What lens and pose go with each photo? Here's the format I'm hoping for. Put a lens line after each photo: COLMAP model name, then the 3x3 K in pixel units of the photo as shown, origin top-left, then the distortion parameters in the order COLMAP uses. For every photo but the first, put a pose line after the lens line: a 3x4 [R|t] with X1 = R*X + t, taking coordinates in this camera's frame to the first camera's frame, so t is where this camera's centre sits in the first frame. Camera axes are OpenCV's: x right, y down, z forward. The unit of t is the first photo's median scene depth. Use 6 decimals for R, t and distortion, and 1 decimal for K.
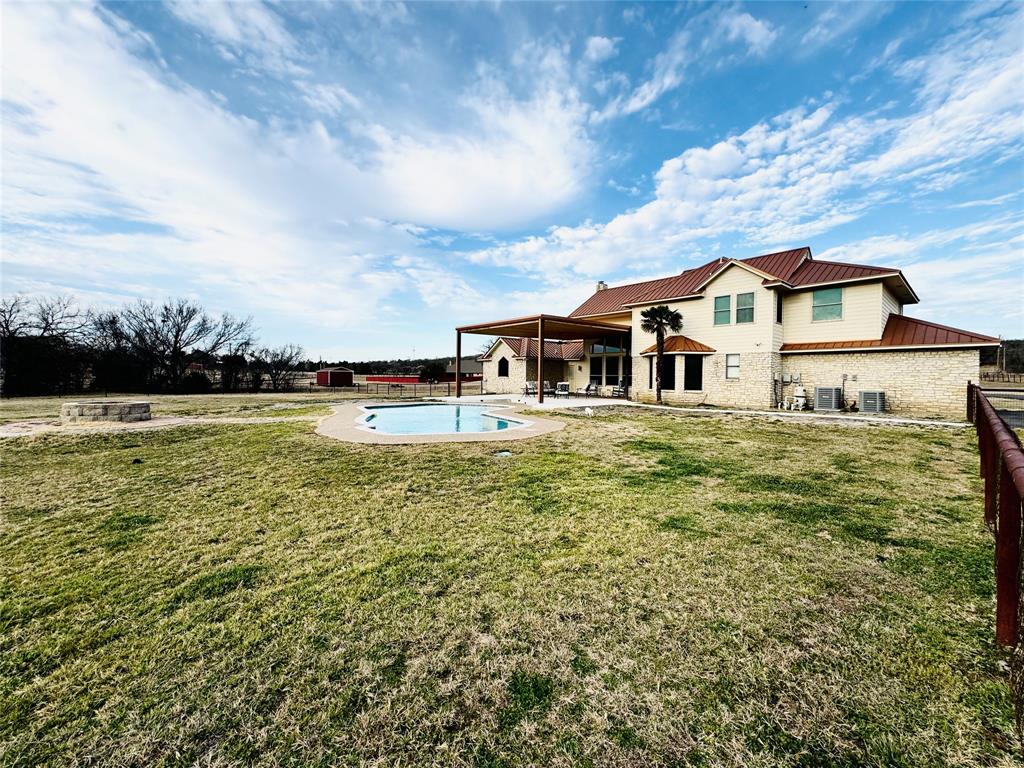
lens RADIAL K [[409.8, 0, 507.8], [0, 409.8, 371.0], [0, 0, 1]] dist [-0.006858, 0.002069]
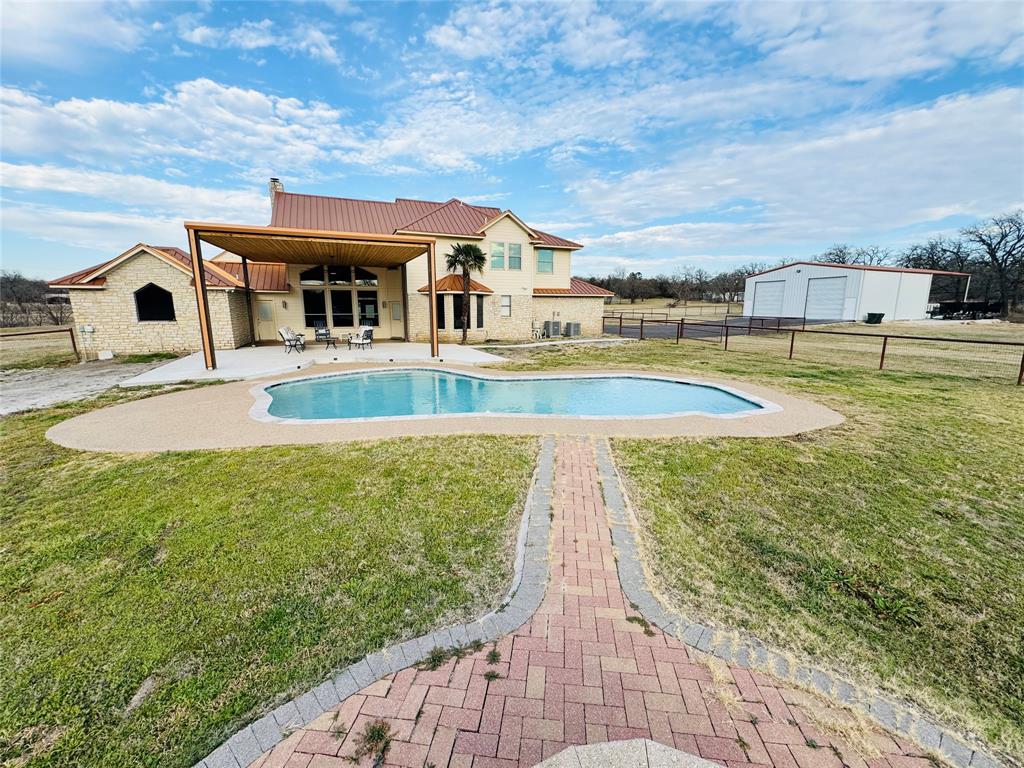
lens RADIAL K [[409.8, 0, 513.8], [0, 409.8, 383.6], [0, 0, 1]] dist [-0.006858, 0.002069]
pose [[0.301213, -0.188053, 0.934830, -0.415187], [-0.009978, 0.979686, 0.200291, -0.019917], [-0.953505, -0.069658, 0.293217, 0.420777]]
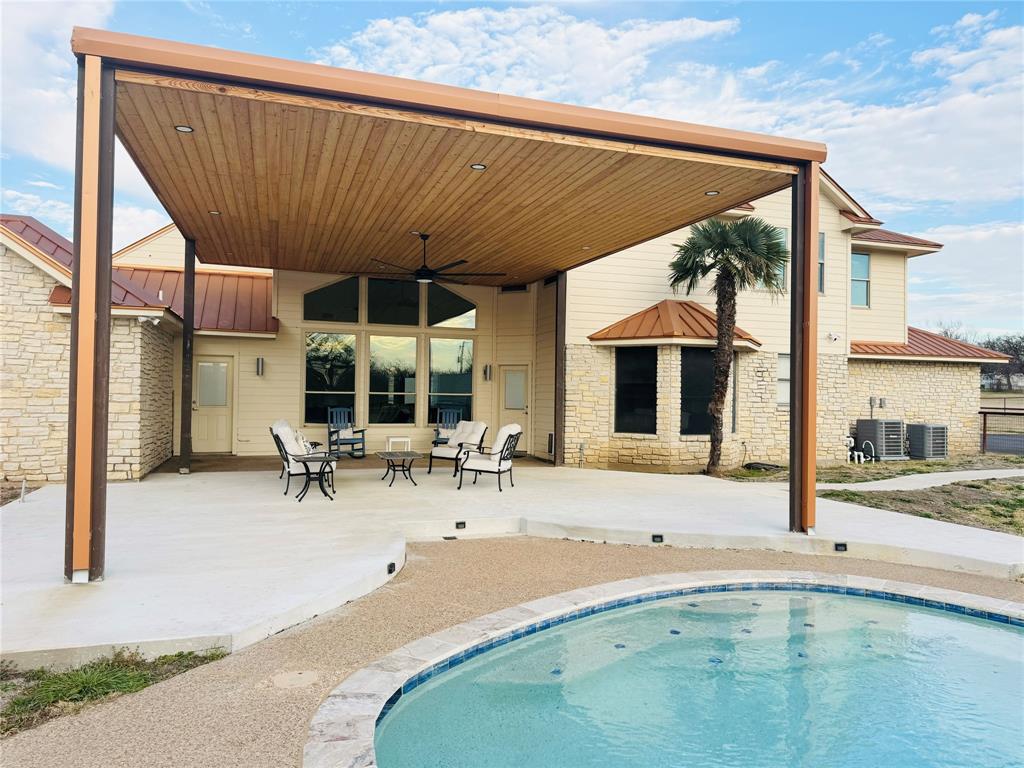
lens RADIAL K [[719.5, 0, 509.8], [0, 719.5, 386.6], [0, 0, 1]] dist [0.068796, -0.082501]
pose [[0.379457, 0.002773, 0.925205, -0.244574], [-0.024862, 0.999665, 0.007201, -0.001351], [-0.924875, -0.025735, 0.379399, 0.672483]]
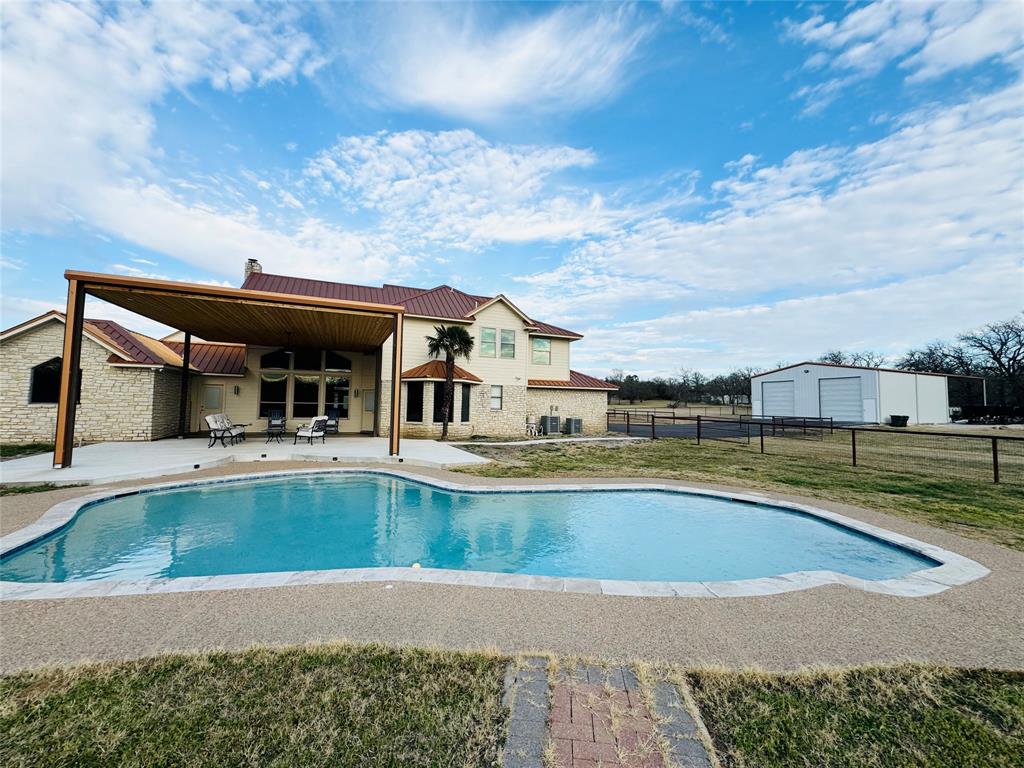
lens RADIAL K [[409.8, 0, 513.5], [0, 409.8, 382.4], [0, 0, 1]] dist [-0.006858, 0.002069]
pose [[0.300610, 0.049468, 0.952463, -0.295304], [-0.027337, 0.998691, -0.043241, -0.004014], [-0.953355, -0.013038, 0.301569, 0.443991]]
